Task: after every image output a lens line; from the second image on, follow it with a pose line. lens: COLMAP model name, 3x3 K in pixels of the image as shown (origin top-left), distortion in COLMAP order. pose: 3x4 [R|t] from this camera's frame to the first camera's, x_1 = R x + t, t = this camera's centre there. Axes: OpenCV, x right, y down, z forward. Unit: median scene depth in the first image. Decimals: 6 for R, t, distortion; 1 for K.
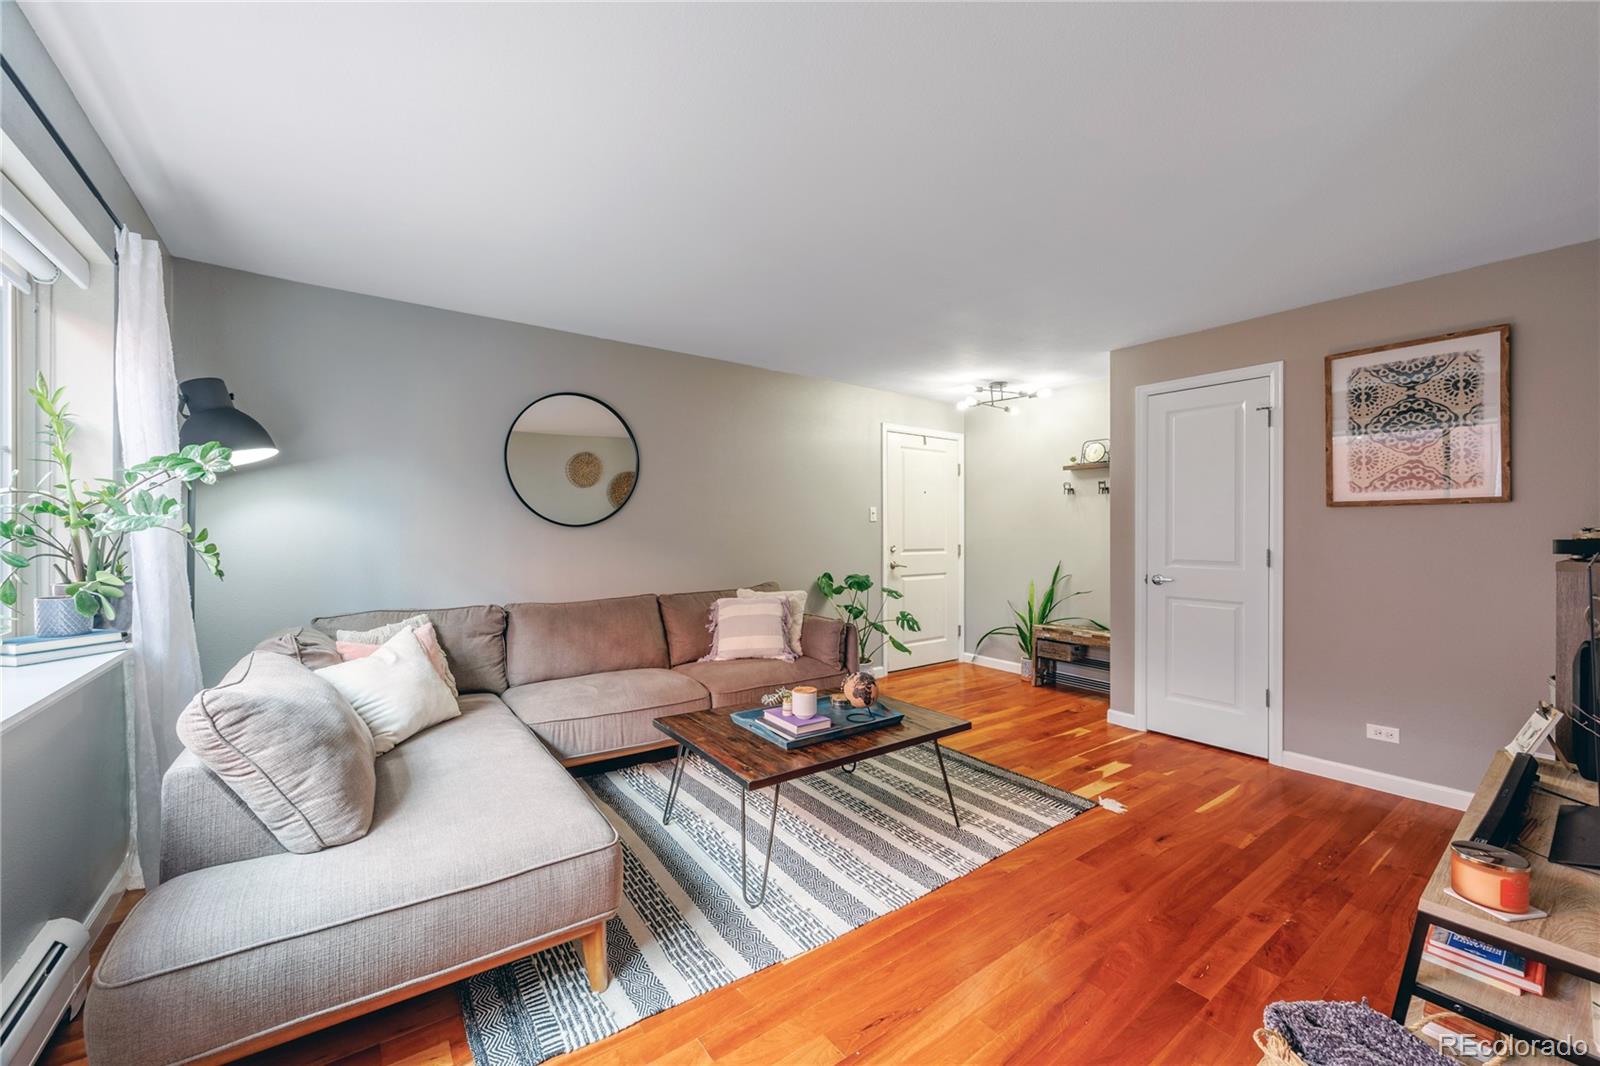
lens RADIAL K [[627.3, 0, 775.8], [0, 627.3, 536.6], [0, 0, 1]] dist [0.000432, 0.000086]
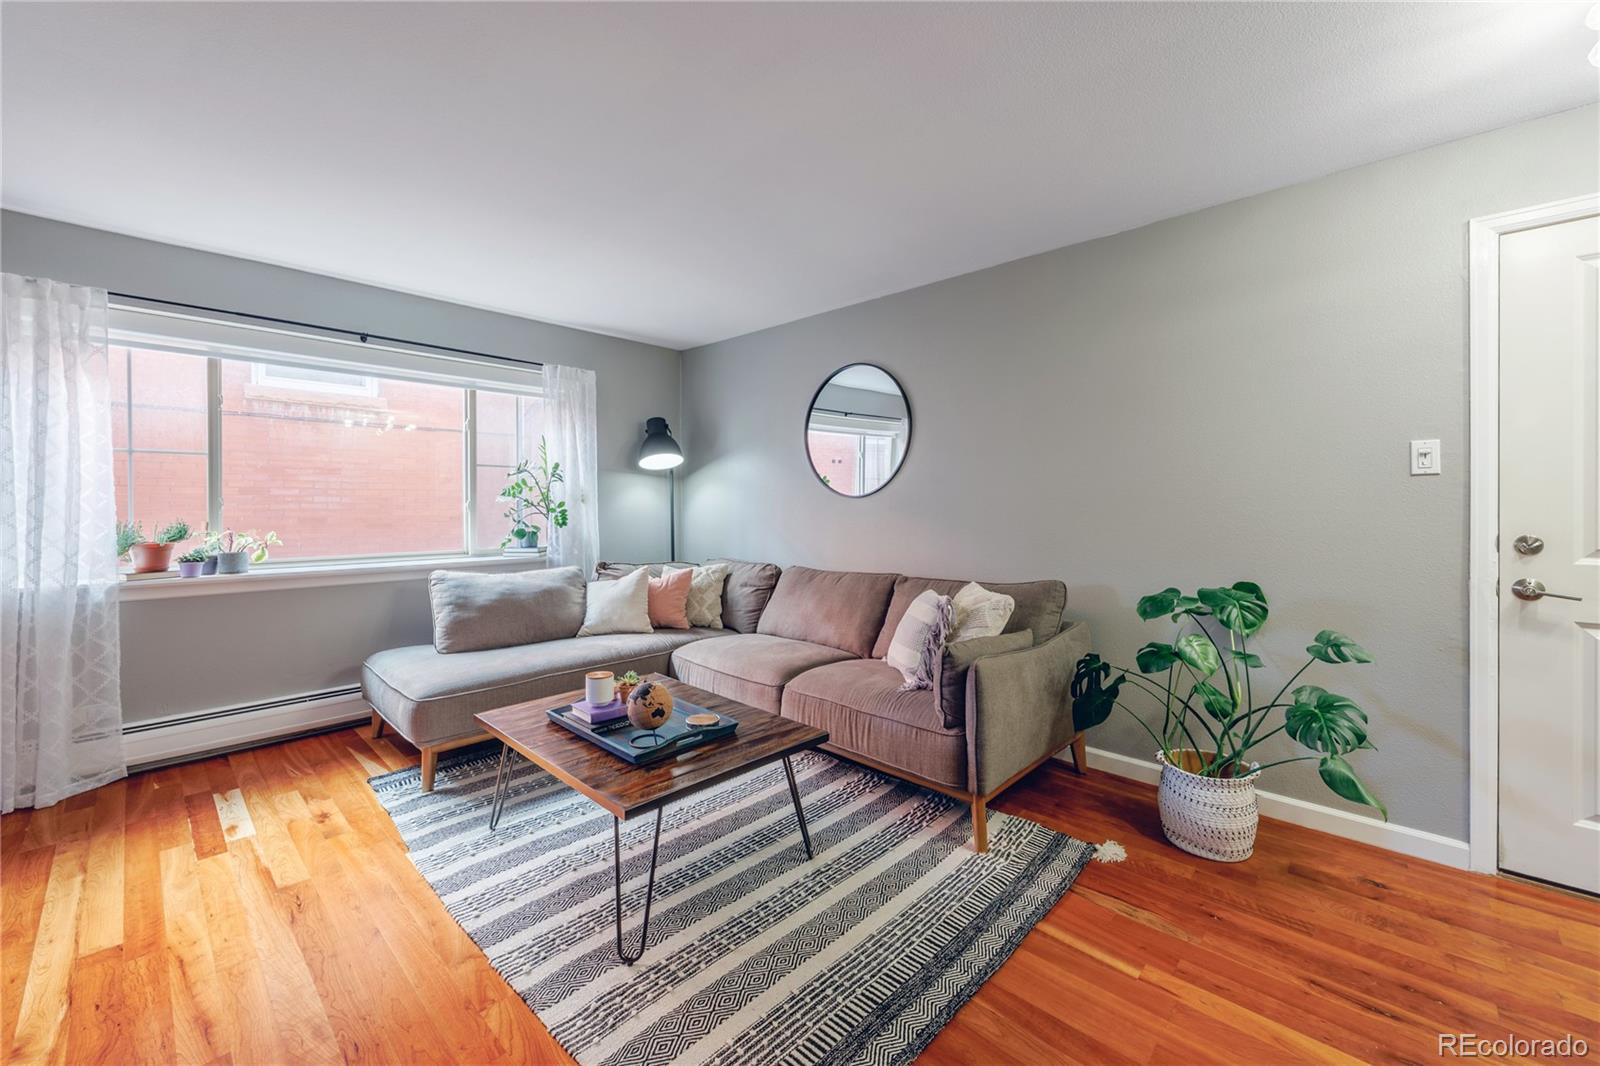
lens RADIAL K [[636.7, 0, 798.9], [0, 636.7, 502.7], [0, 0, 1]] dist [-0.000156, -0.000003]
pose [[0.195107, 0.001867, -0.980780, 0.661603], [0.000860, 0.999997, 0.002075, -0.009396], [0.980781, -0.001248, 0.195105, 0.713645]]
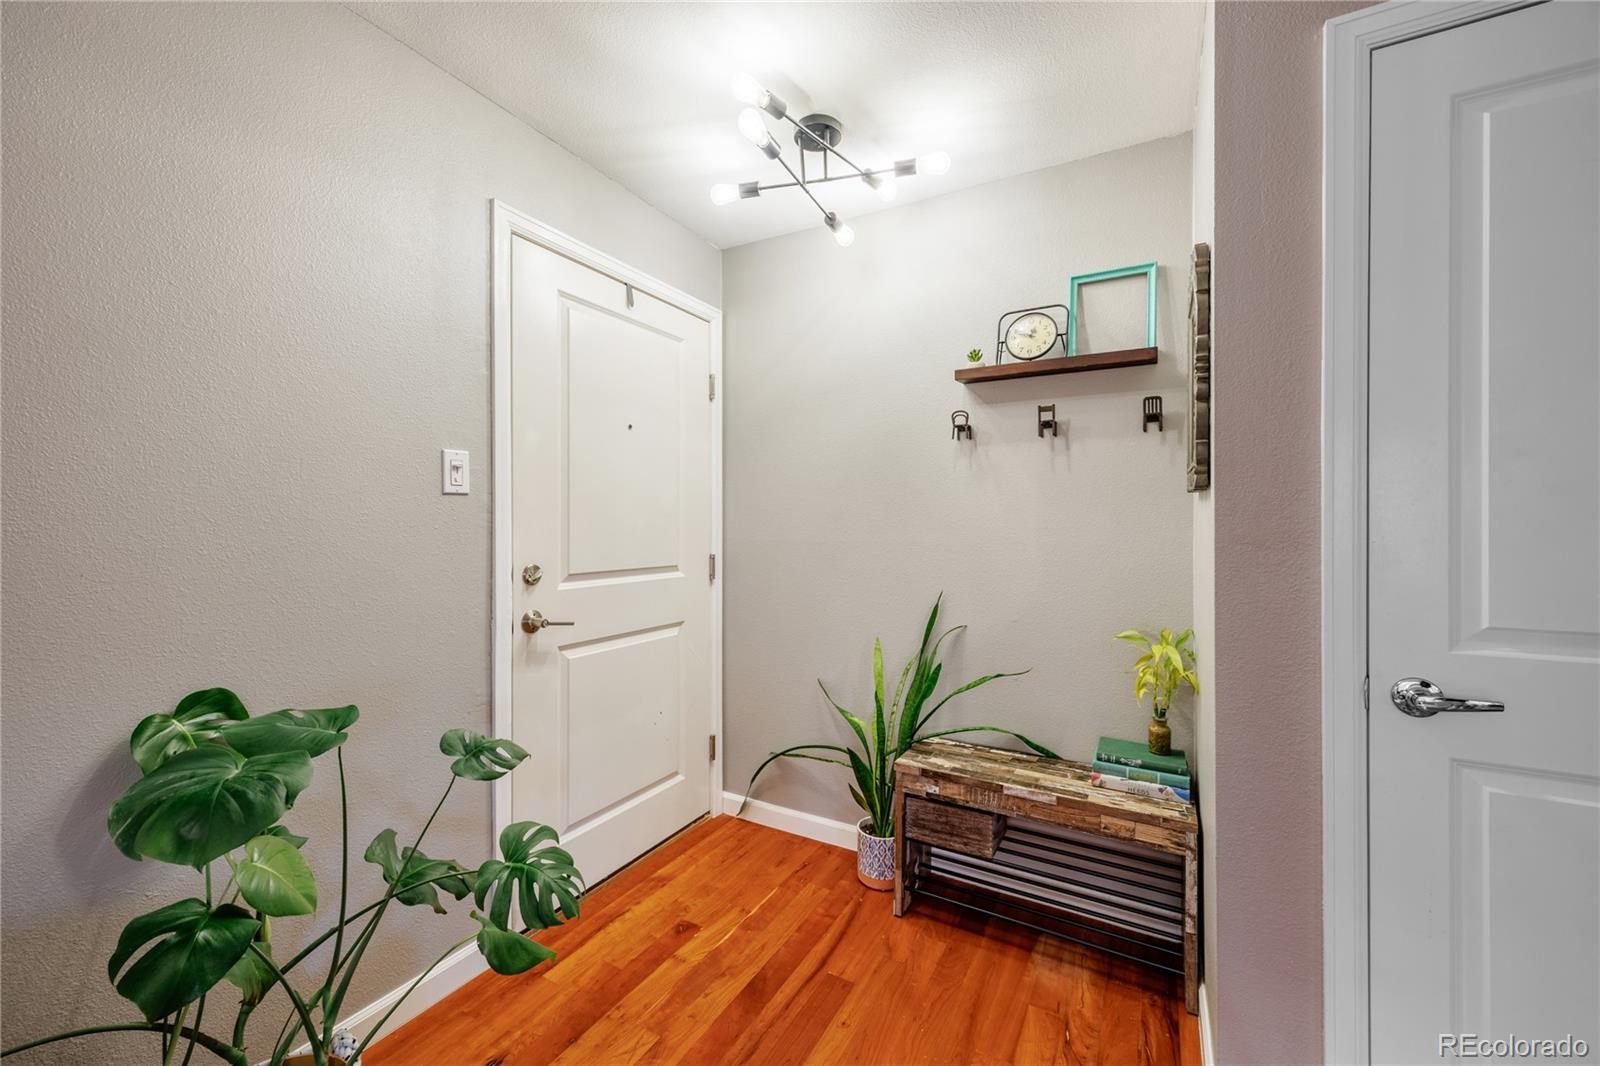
lens RADIAL K [[625.2, 0, 800.3], [0, 625.2, 529.2], [0, 0, 1]] dist [0.000547, 0.000061]
pose [[0.904178, -0.000626, 0.427155, 0.244207], [0.001865, 0.999995, -0.002482, -0.006551], [-0.427152, 0.003041, 0.904175, 0.875629]]
